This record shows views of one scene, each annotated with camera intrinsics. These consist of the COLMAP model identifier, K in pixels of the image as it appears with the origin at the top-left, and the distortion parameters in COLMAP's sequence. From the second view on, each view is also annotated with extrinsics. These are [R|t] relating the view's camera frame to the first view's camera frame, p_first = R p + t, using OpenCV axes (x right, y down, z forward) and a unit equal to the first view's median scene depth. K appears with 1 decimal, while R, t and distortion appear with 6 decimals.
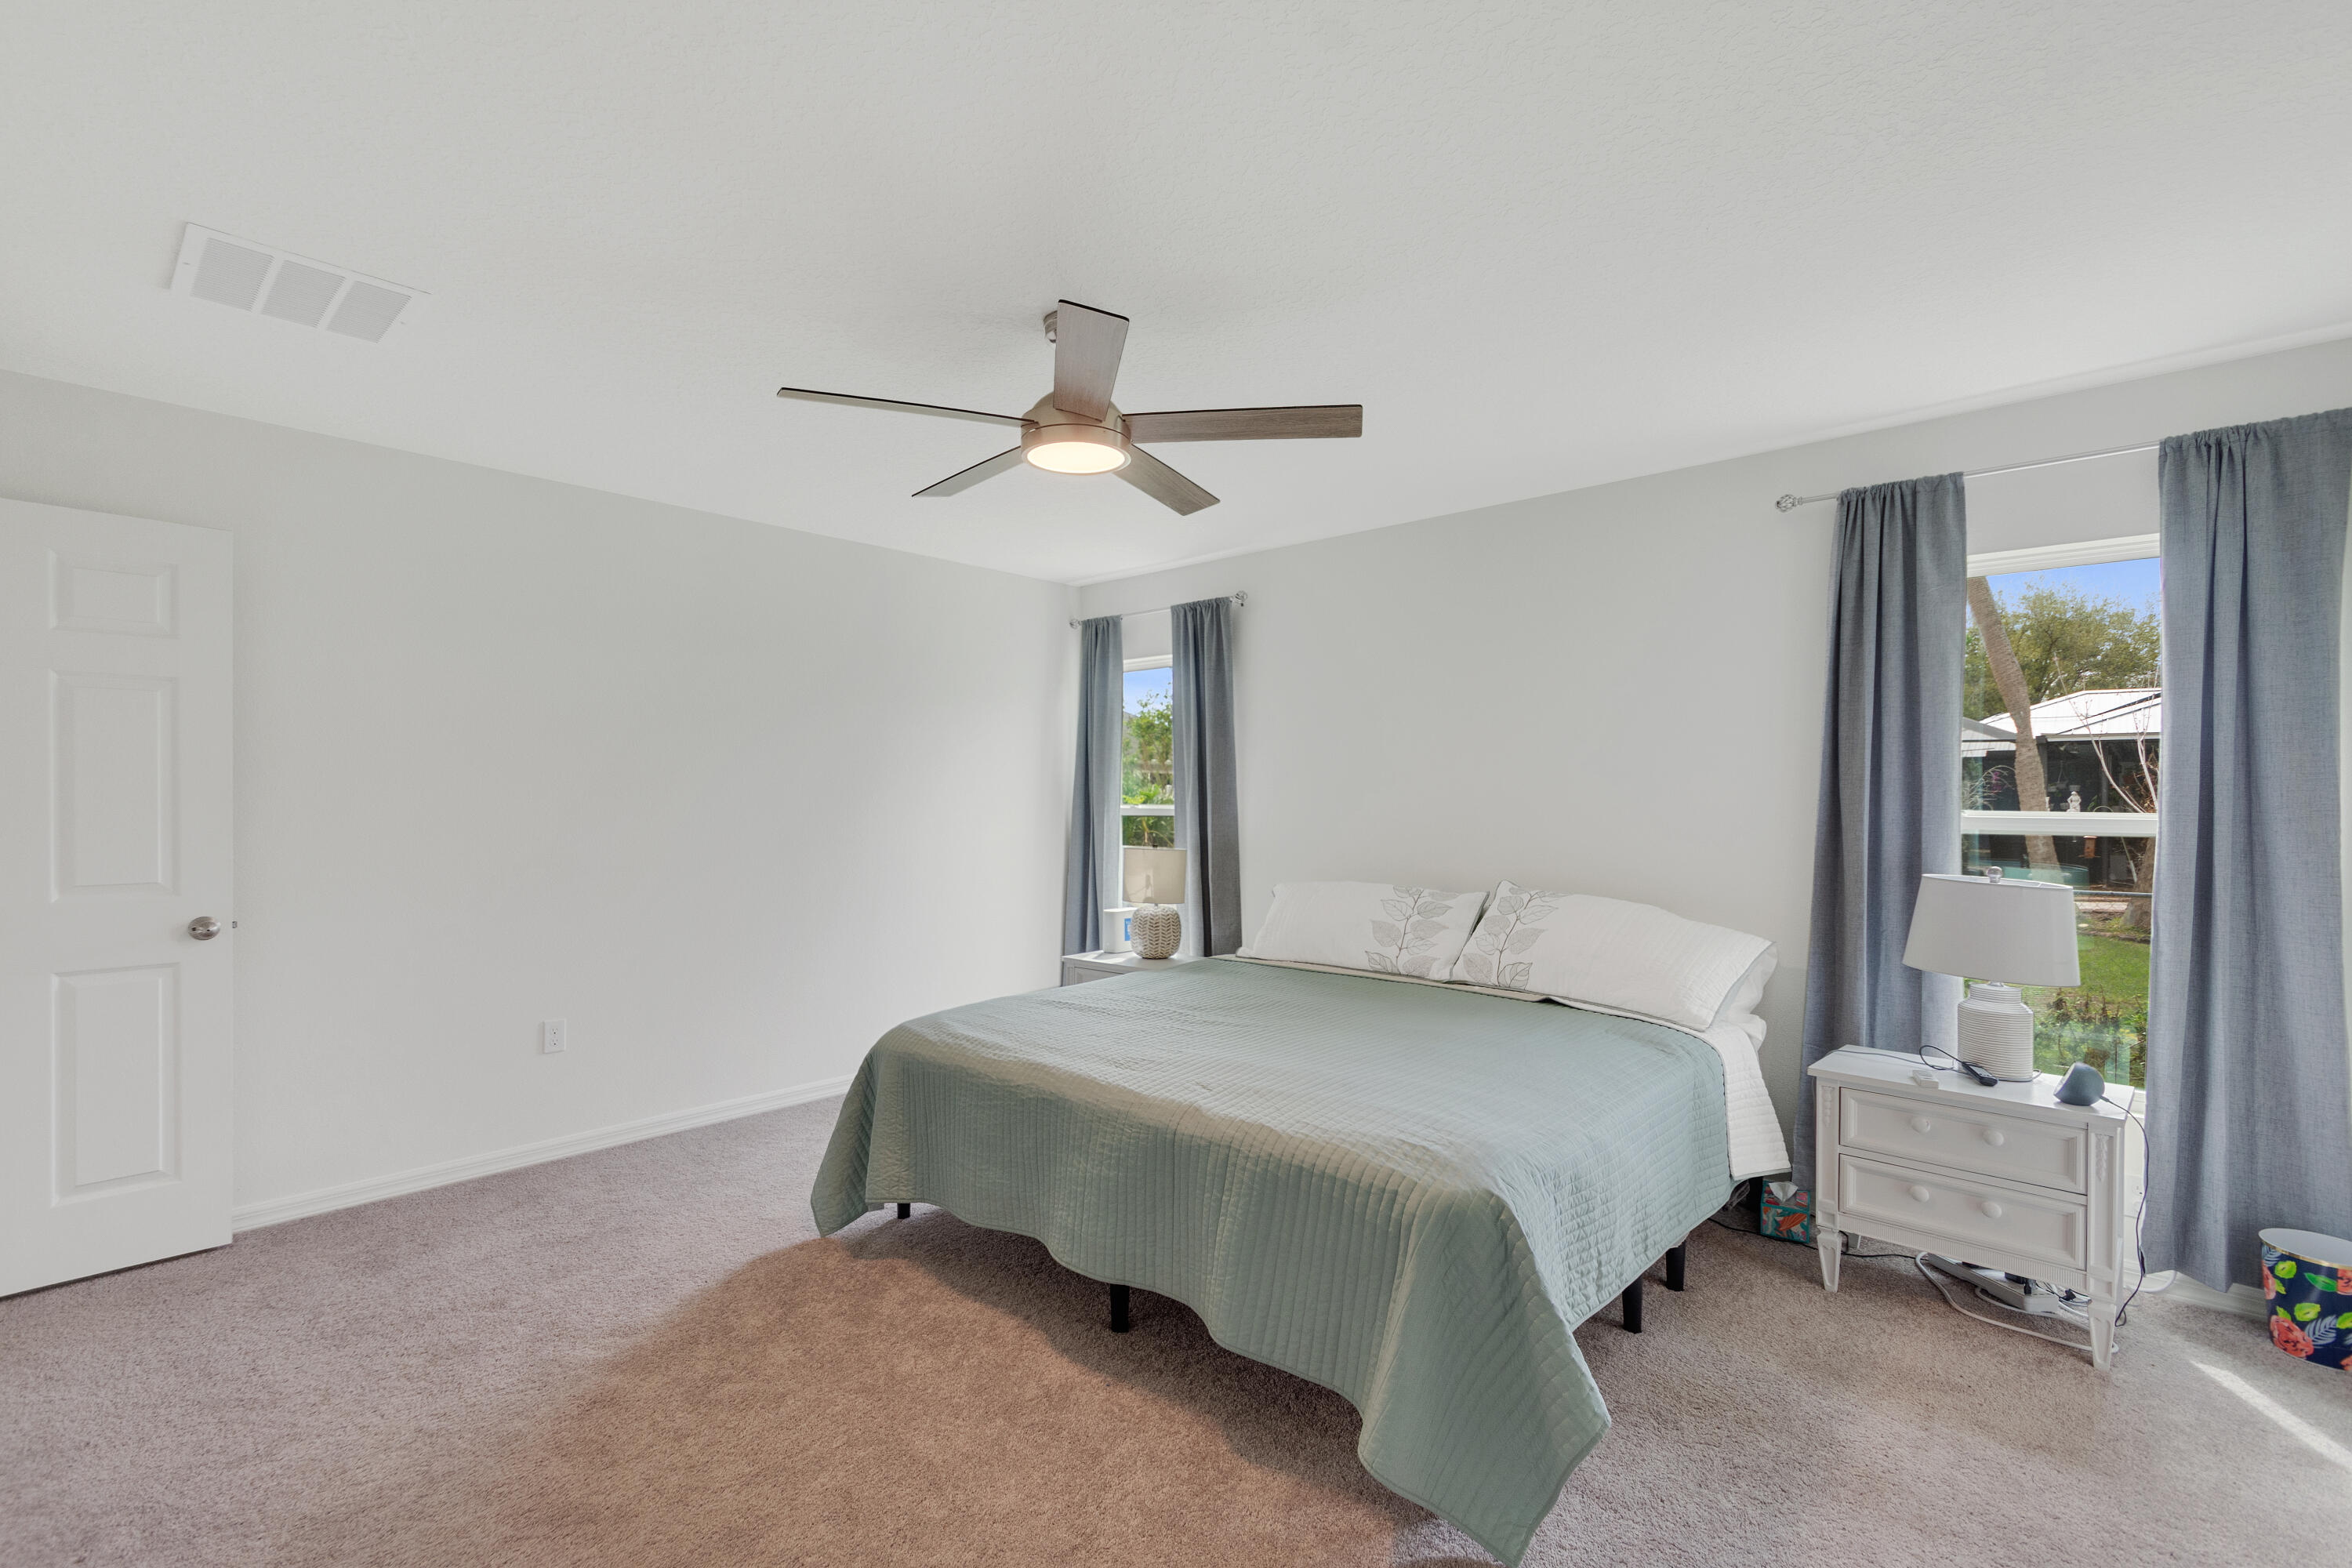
lens RADIAL K [[1027.3, 0, 1155.6], [0, 1027.3, 801.5], [0, 0, 1]] dist [0.001886, -0.000654]
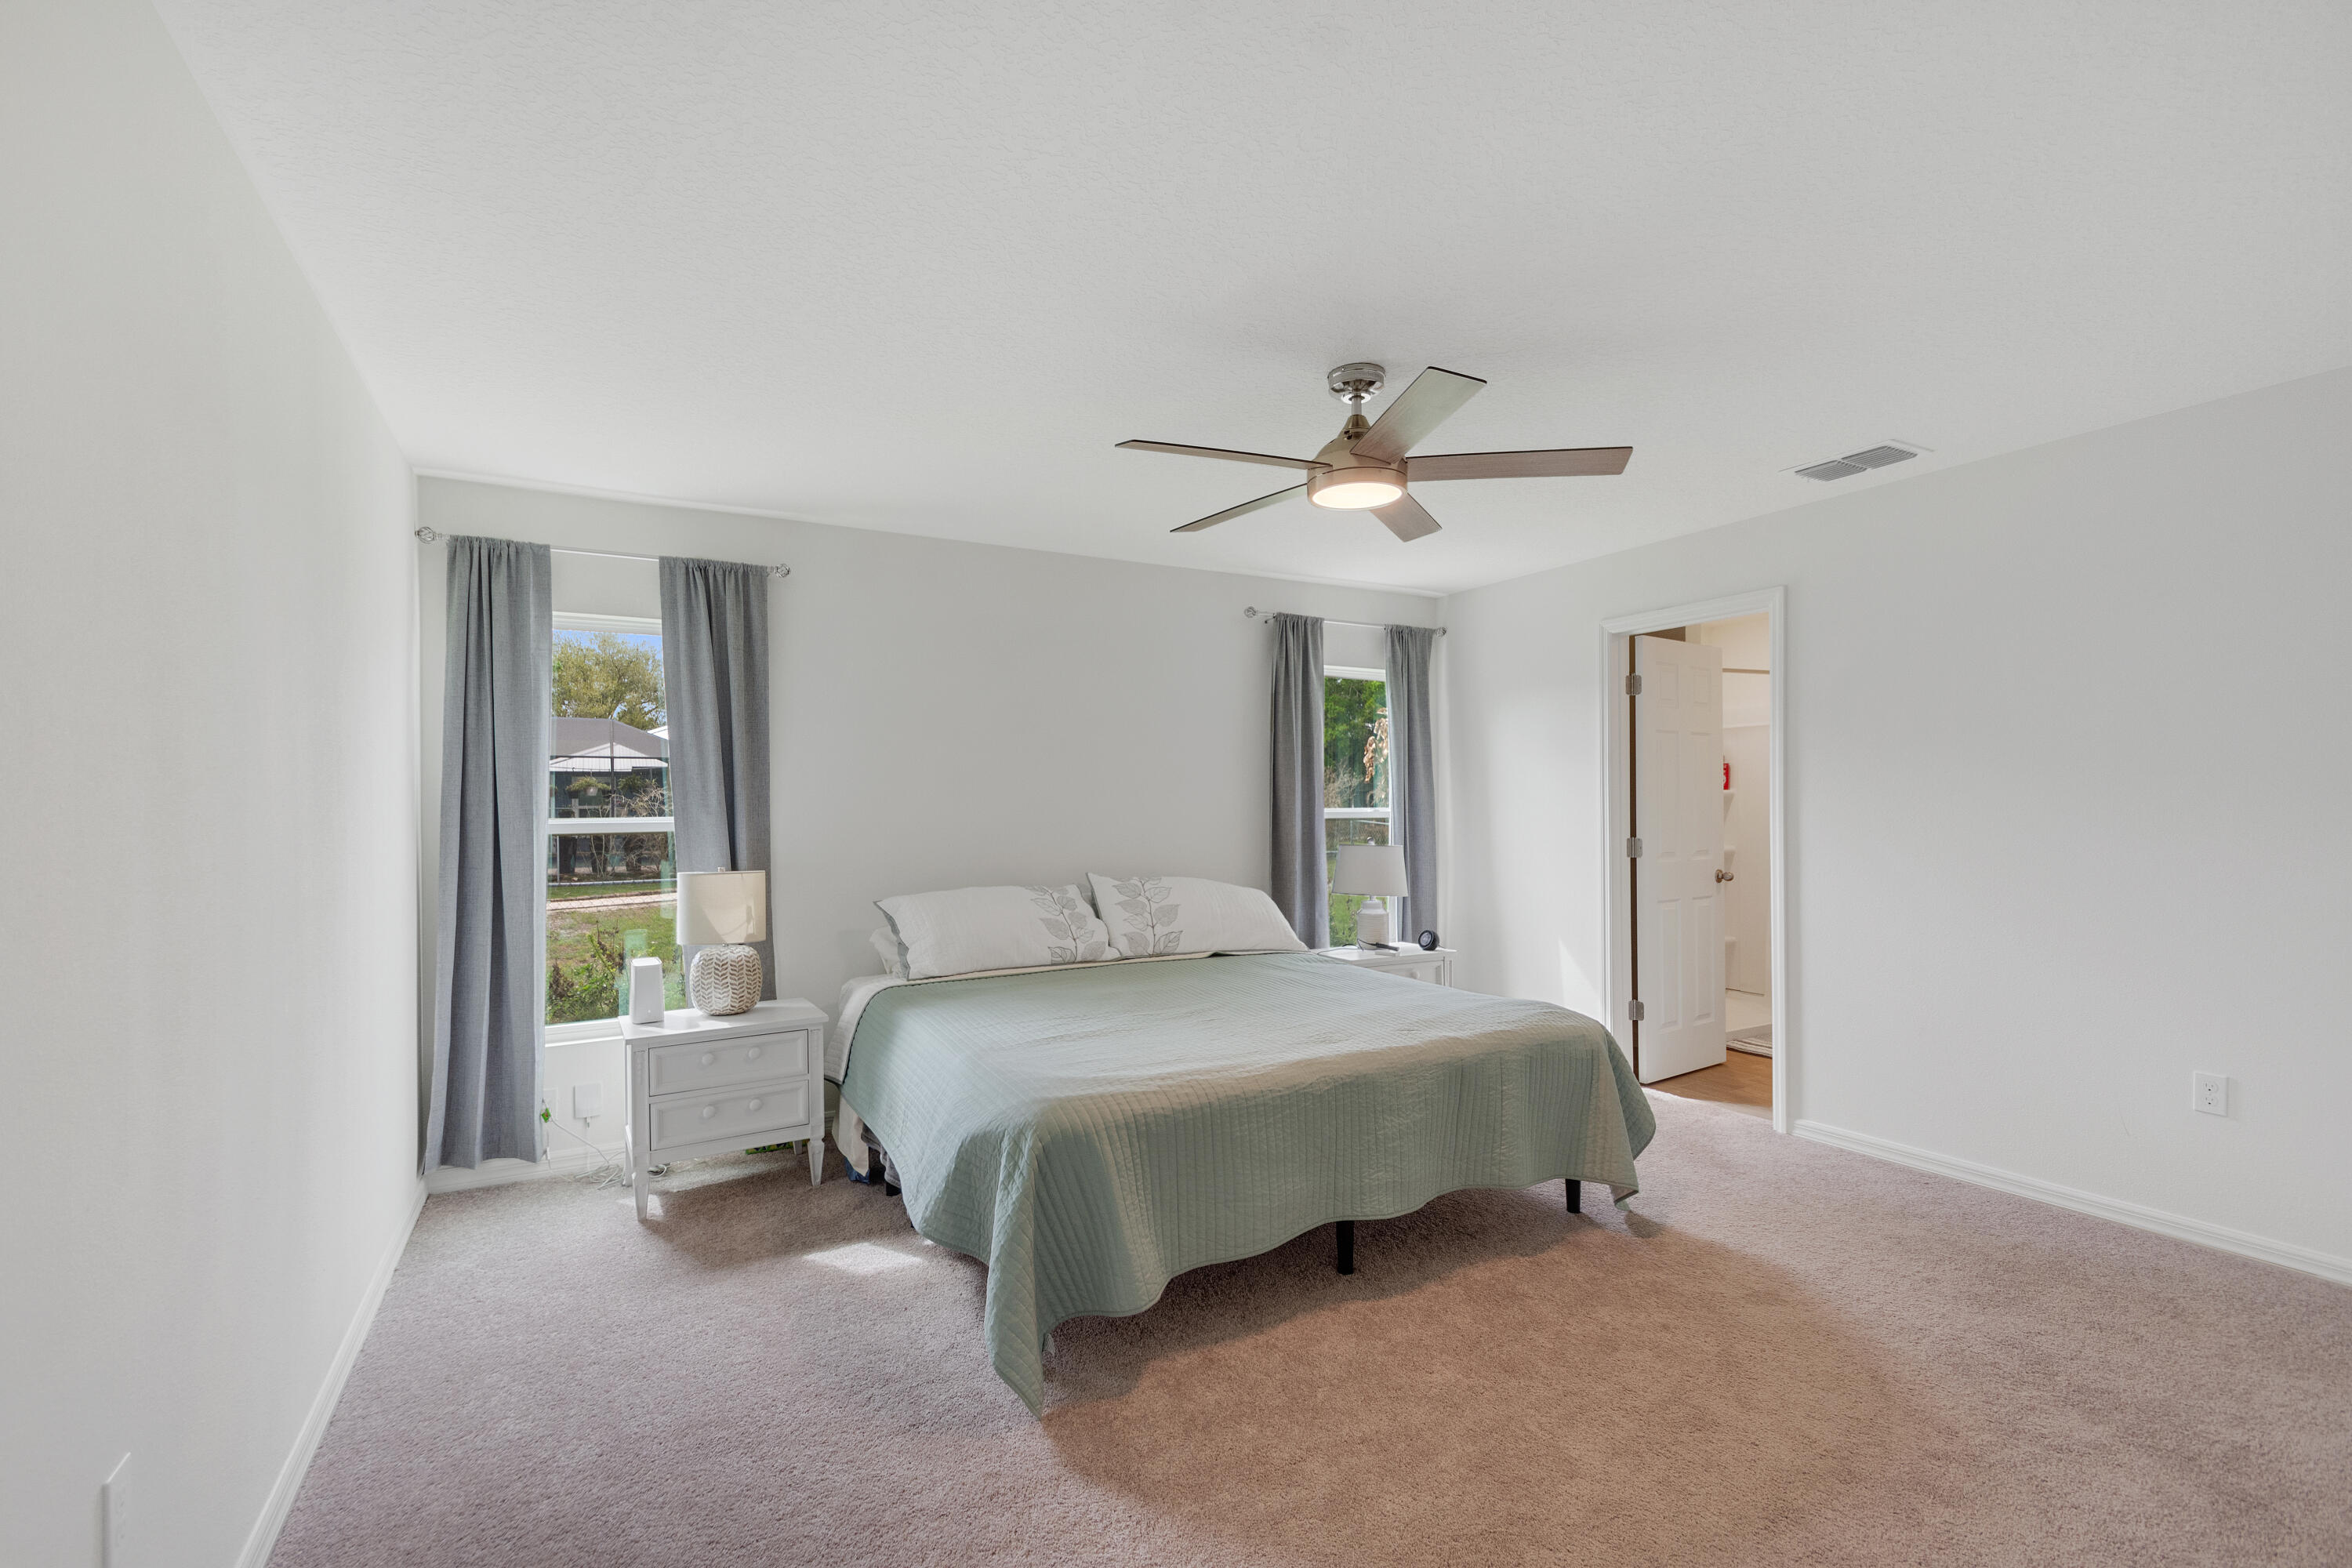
lens RADIAL K [[1027.3, 0, 1155.6], [0, 1027.3, 801.5], [0, 0, 1]] dist [0.001886, -0.000654]
pose [[0.323855, -0.002639, 0.946103, -0.937627], [0.015237, 0.999881, -0.002427, -0.002359], [-0.945984, 0.015201, 0.323857, 0.664237]]
